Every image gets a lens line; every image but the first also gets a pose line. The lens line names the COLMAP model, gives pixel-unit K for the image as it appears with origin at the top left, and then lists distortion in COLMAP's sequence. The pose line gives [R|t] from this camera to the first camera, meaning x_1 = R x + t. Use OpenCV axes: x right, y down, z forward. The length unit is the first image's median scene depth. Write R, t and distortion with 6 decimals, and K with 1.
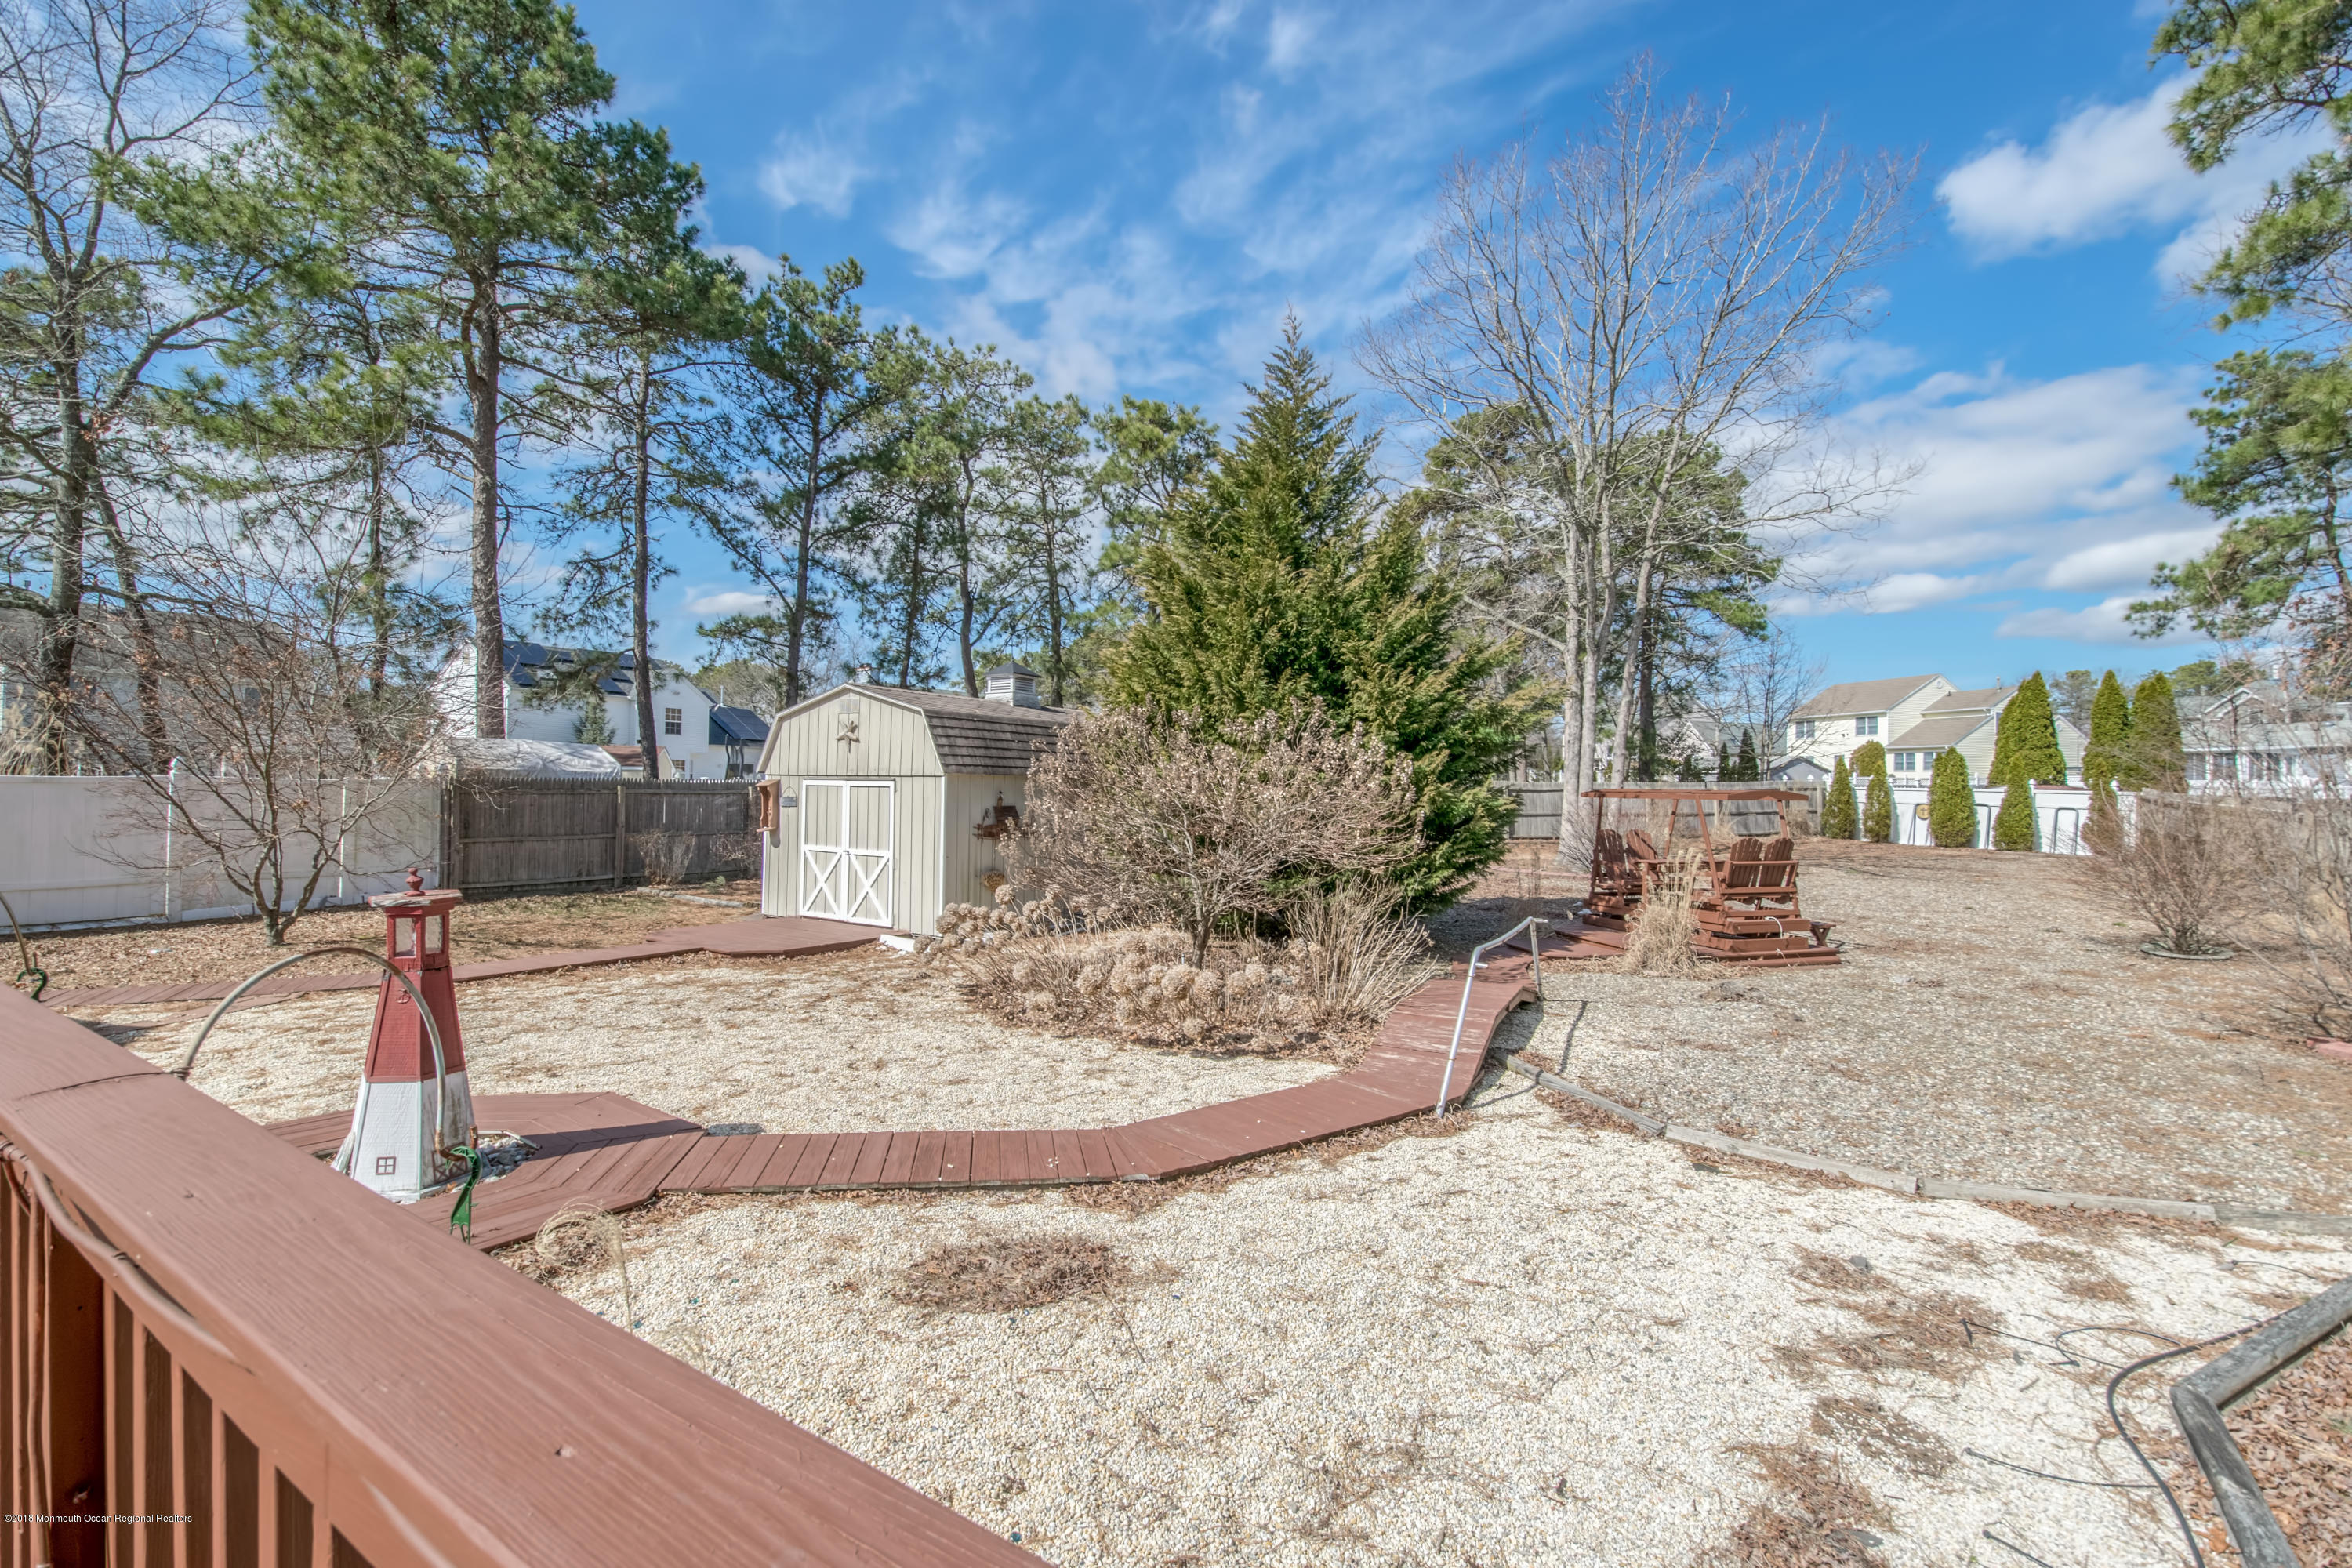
lens RADIAL K [[1054.0, 0, 1173.0], [0, 1054.0, 756.0], [0, 0, 1]] dist [0.031418, -0.023545]
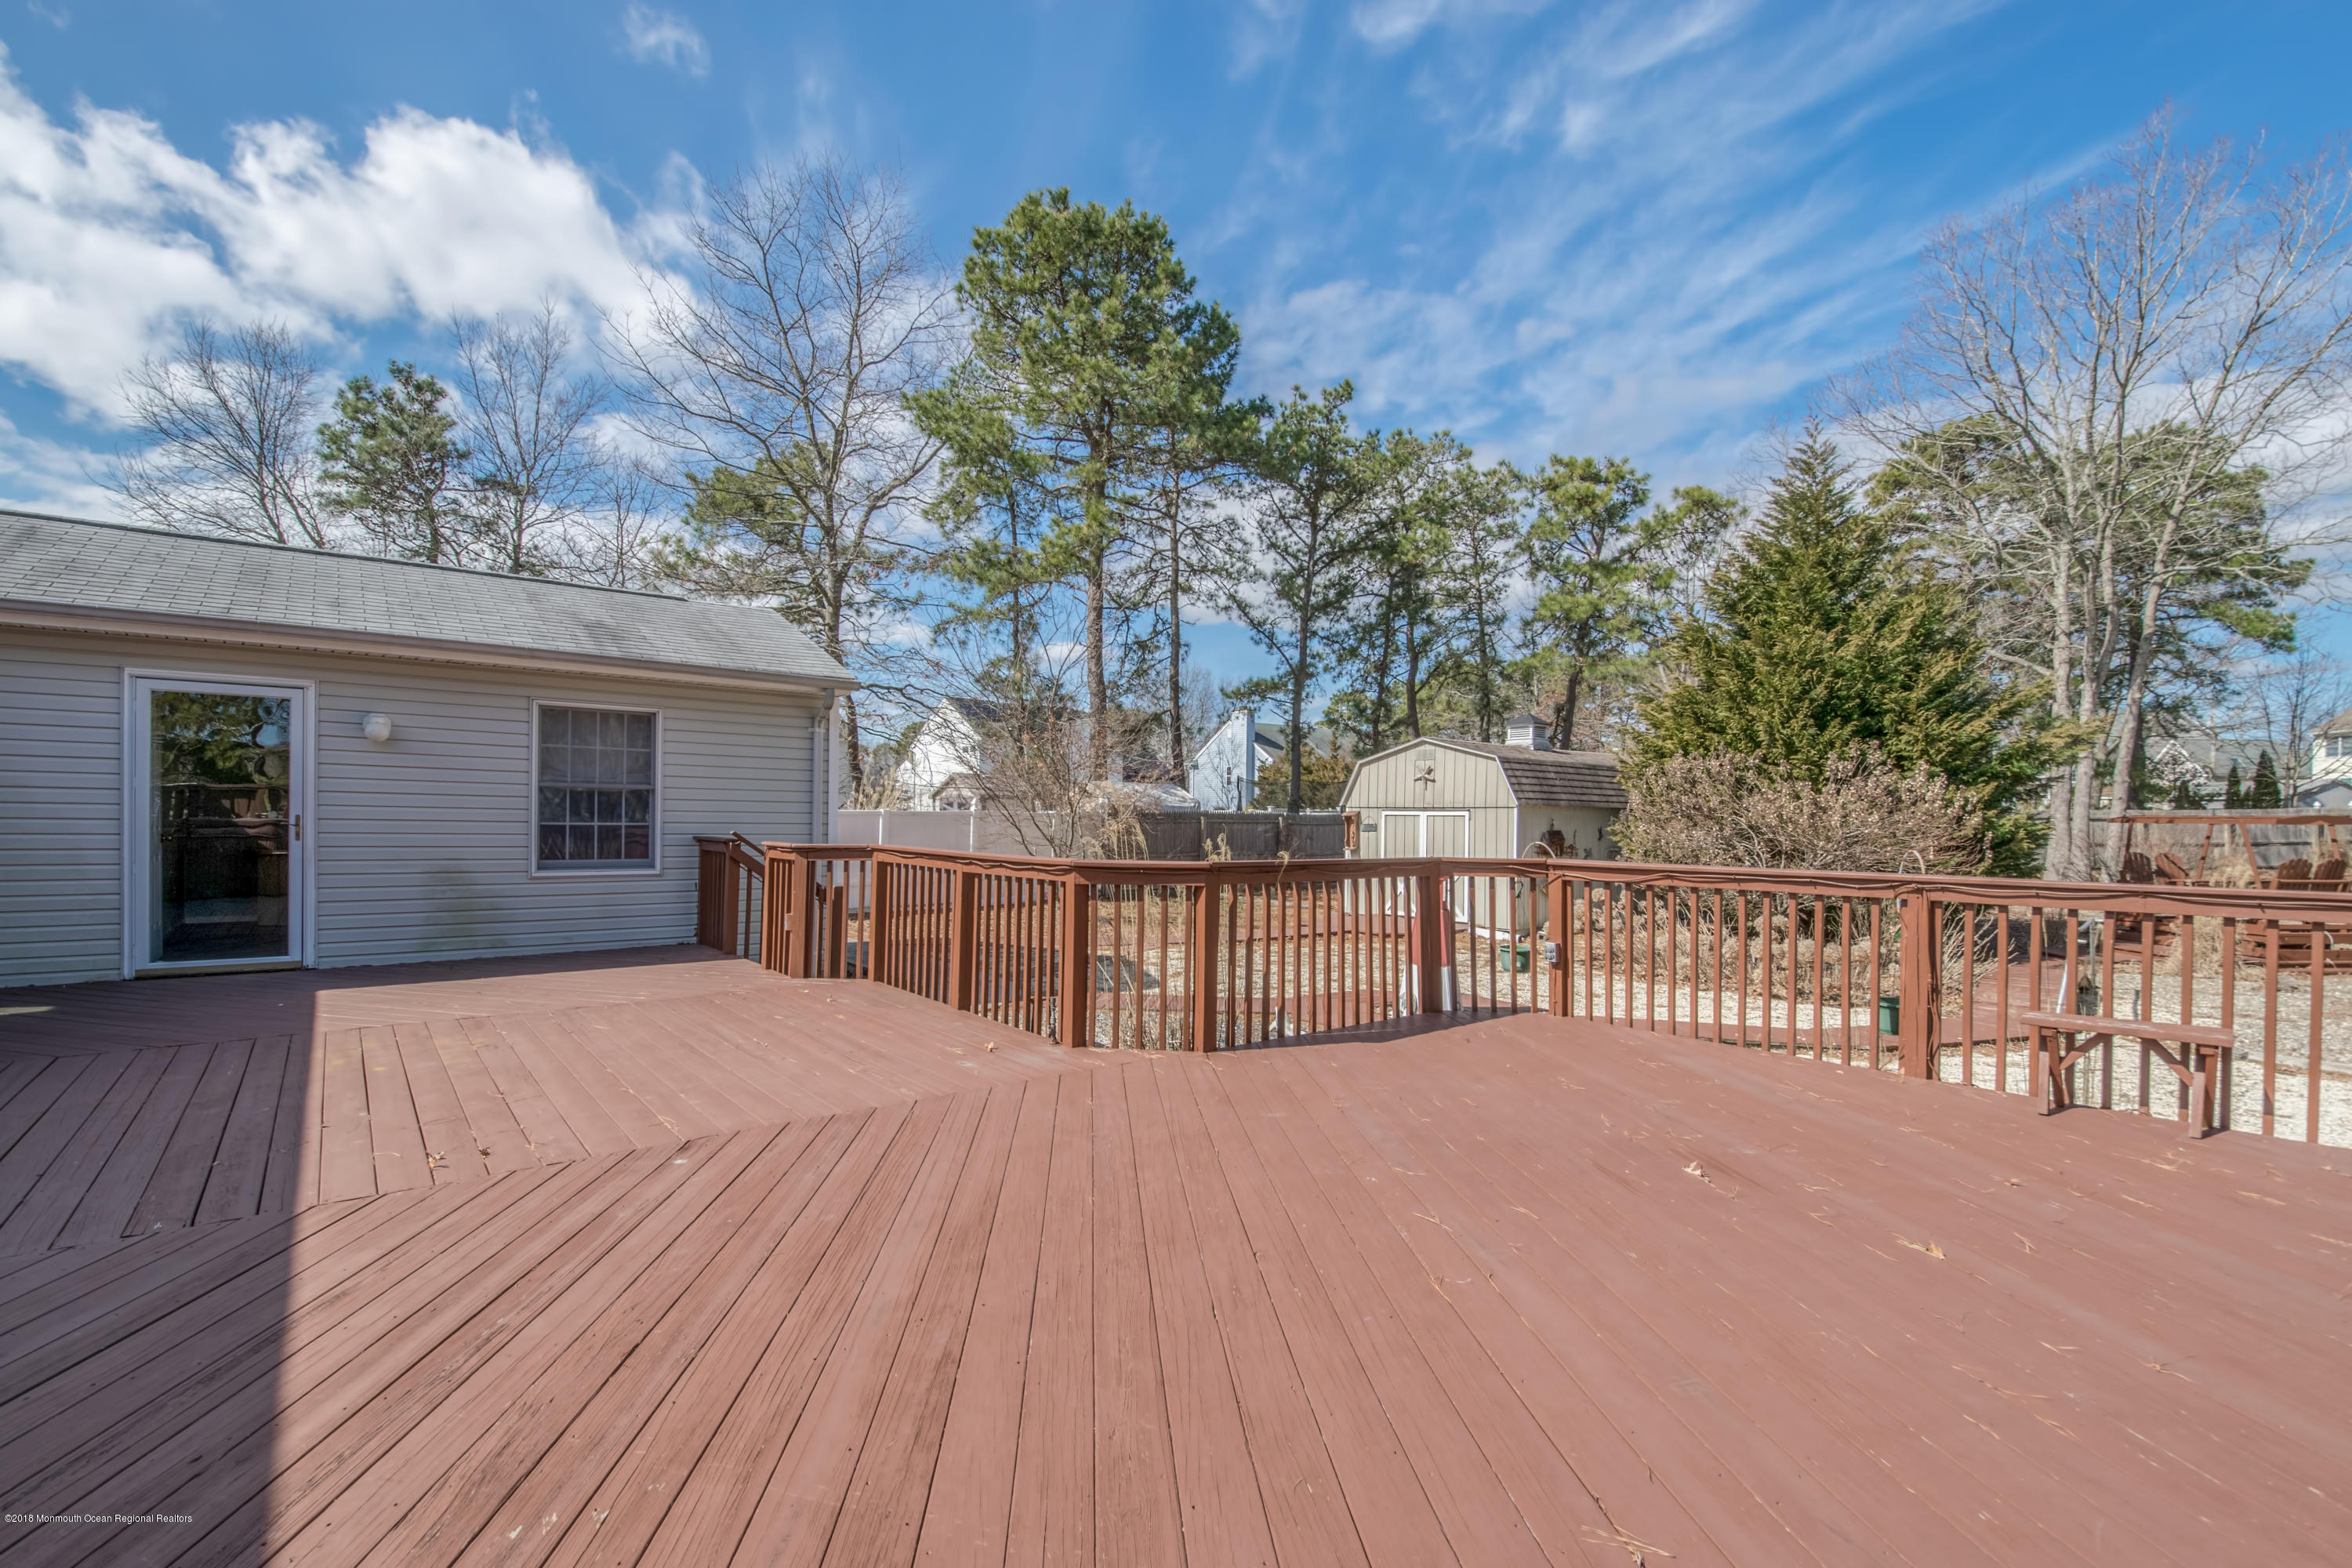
lens RADIAL K [[1061.9, 0, 1170.0], [0, 1061.9, 814.6], [0, 0, 1]] dist [0.033076, -0.023651]
pose [[0.957852, -0.005092, -0.287217, -0.146178], [0.012031, 0.999677, 0.022400, -0.003913], [0.287010, -0.024911, 0.957604, -0.224619]]
